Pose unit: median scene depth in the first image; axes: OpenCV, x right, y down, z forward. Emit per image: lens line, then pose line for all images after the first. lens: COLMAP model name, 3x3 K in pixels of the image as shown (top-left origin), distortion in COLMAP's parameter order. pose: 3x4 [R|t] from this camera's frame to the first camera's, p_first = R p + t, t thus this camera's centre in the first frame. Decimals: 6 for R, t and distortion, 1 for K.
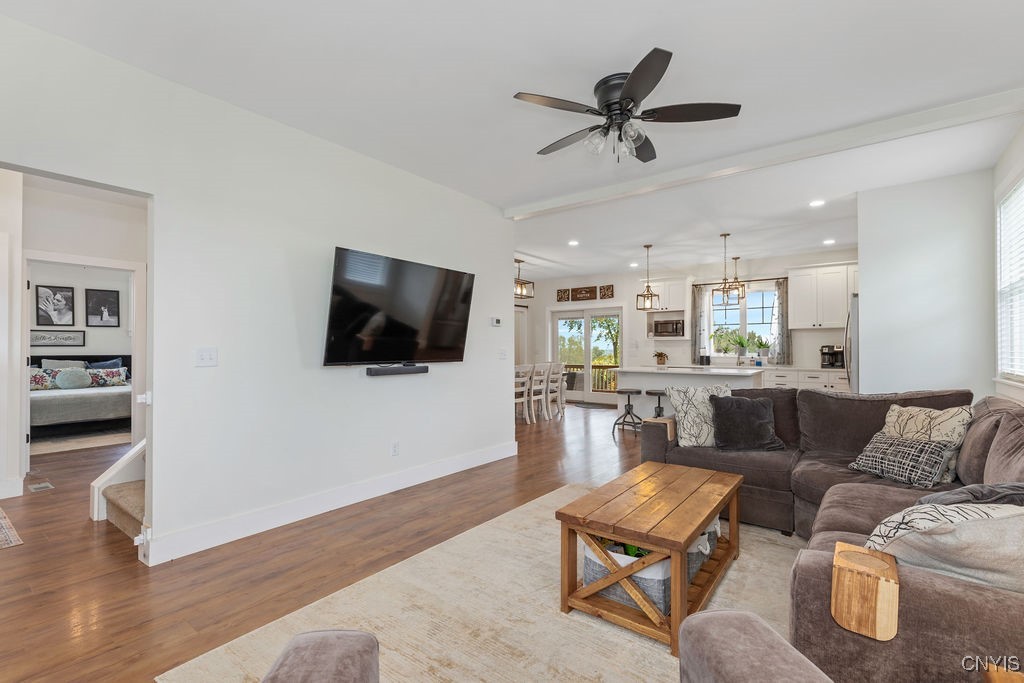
lens RADIAL K [[457.0, 0, 512.5], [0, 457.0, 346.0], [0, 0, 1]] dist [0.010617, -0.001240]
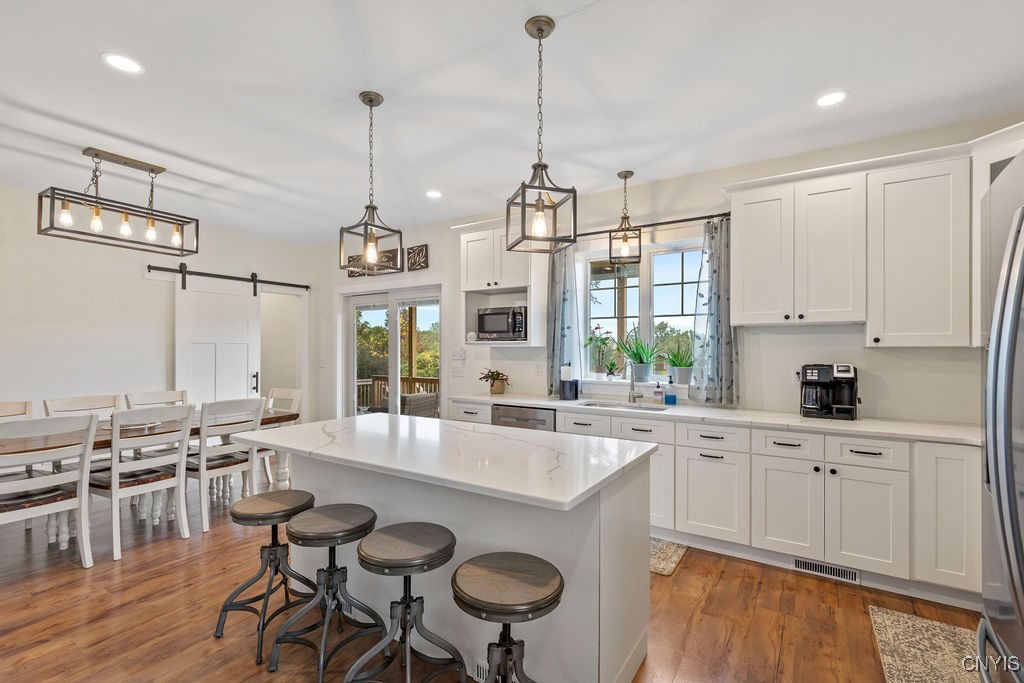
lens RADIAL K [[457.0, 0, 509.5], [0, 457.0, 347.9], [0, 0, 1]] dist [0.010617, -0.001240]
pose [[0.996637, 0.003962, 0.081843, 0.316168], [-0.004264, 0.999985, 0.003512, -0.014762], [-0.081828, -0.003849, 0.996639, 0.516376]]
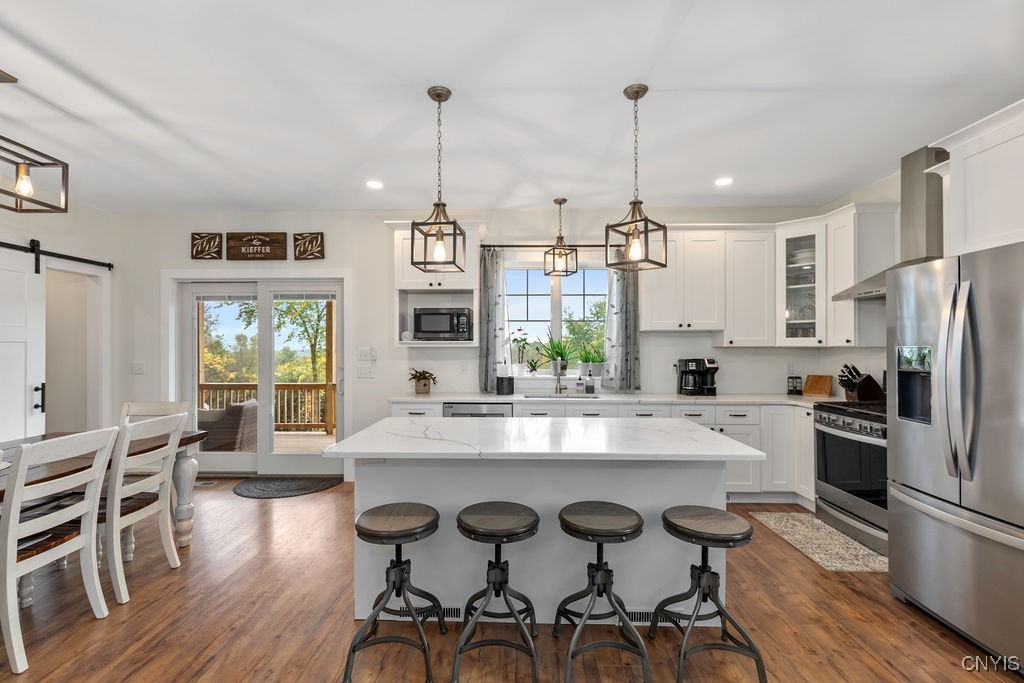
lens RADIAL K [[457.0, 0, 505.2], [0, 457.0, 346.4], [0, 0, 1]] dist [0.010617, -0.001240]
pose [[0.810223, 0.003408, 0.586112, 0.104303], [-0.003766, 0.999993, -0.000609, -0.014506], [-0.586110, -0.001714, 0.810230, 0.562484]]
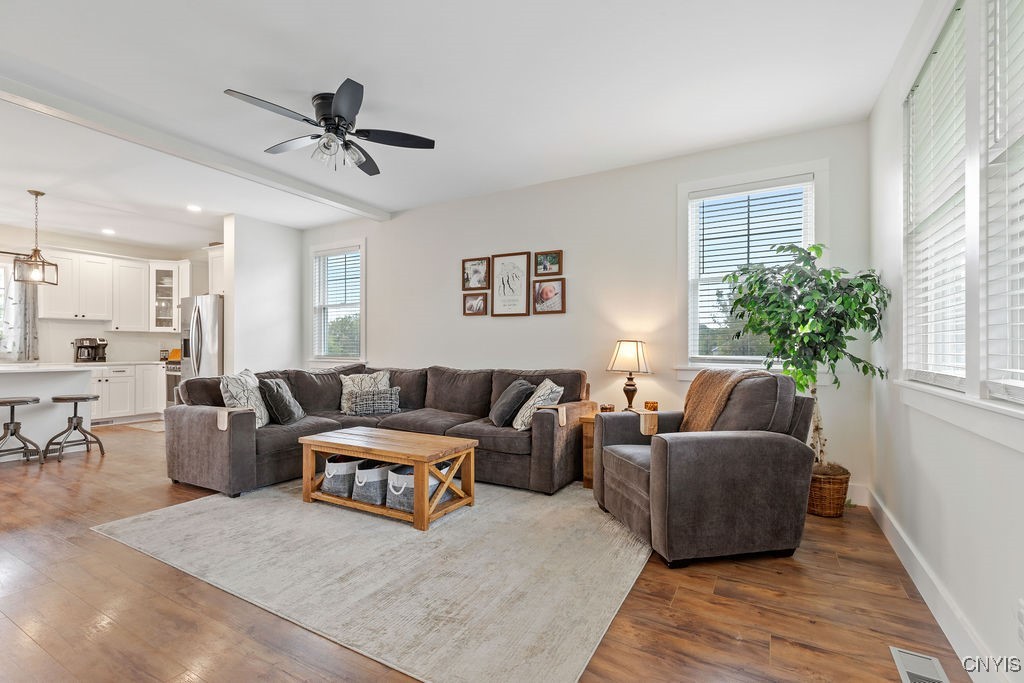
lens RADIAL K [[457.0, 0, 510.7], [0, 457.0, 347.2], [0, 0, 1]] dist [0.010617, -0.001240]
pose [[-0.137784, -0.000881, 0.990462, -0.317754], [-0.010015, 0.999950, -0.000504, 0.007695], [-0.990412, -0.009989, -0.137786, 0.235564]]
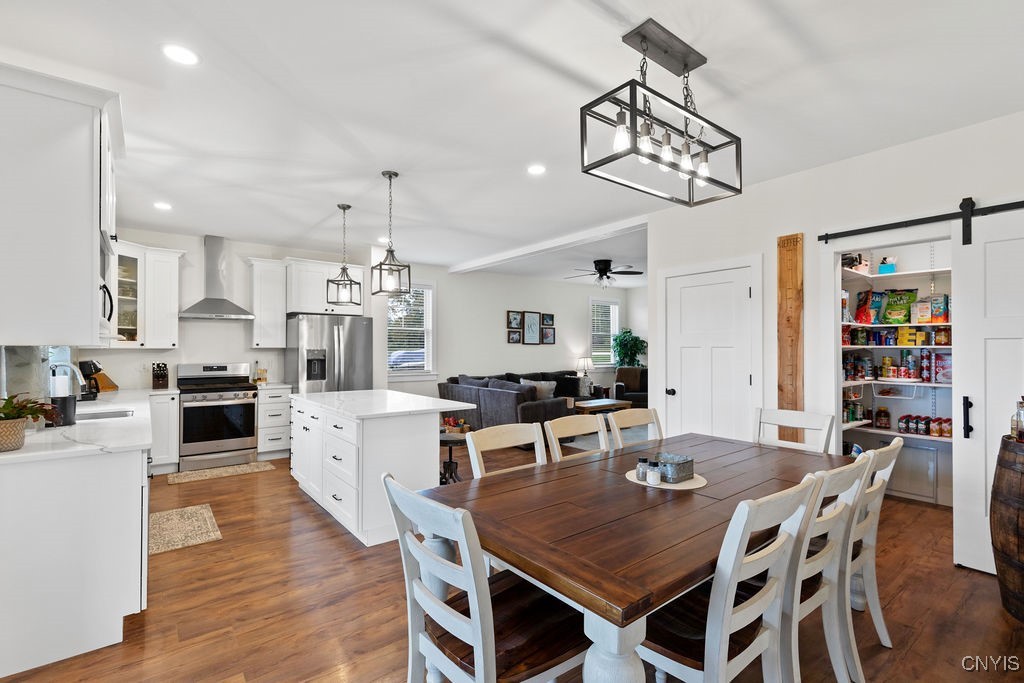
lens RADIAL K [[457.0, 0, 515.7], [0, 457.0, 348.5], [0, 0, 1]] dist [0.010617, -0.001240]
pose [[-0.969004, 0.004728, 0.246998, 0.018692], [0.001171, 0.999893, -0.014548, -0.006108], [-0.247041, -0.013808, -0.968907, 1.235454]]
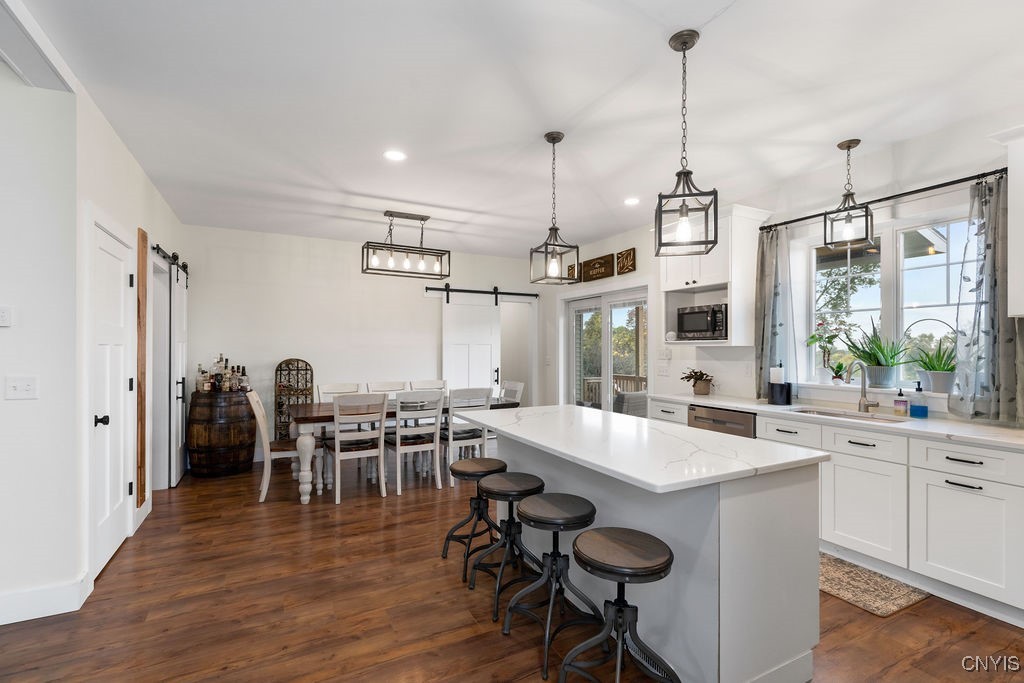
lens RADIAL K [[457.0, 0, 515.1], [0, 457.0, 346.4], [0, 0, 1]] dist [0.010617, -0.001240]
pose [[0.908581, 0.000410, -0.417708, 0.372584], [0.000296, 0.999999, 0.001624, -0.014997], [0.417708, -0.001599, 0.908580, 0.487926]]
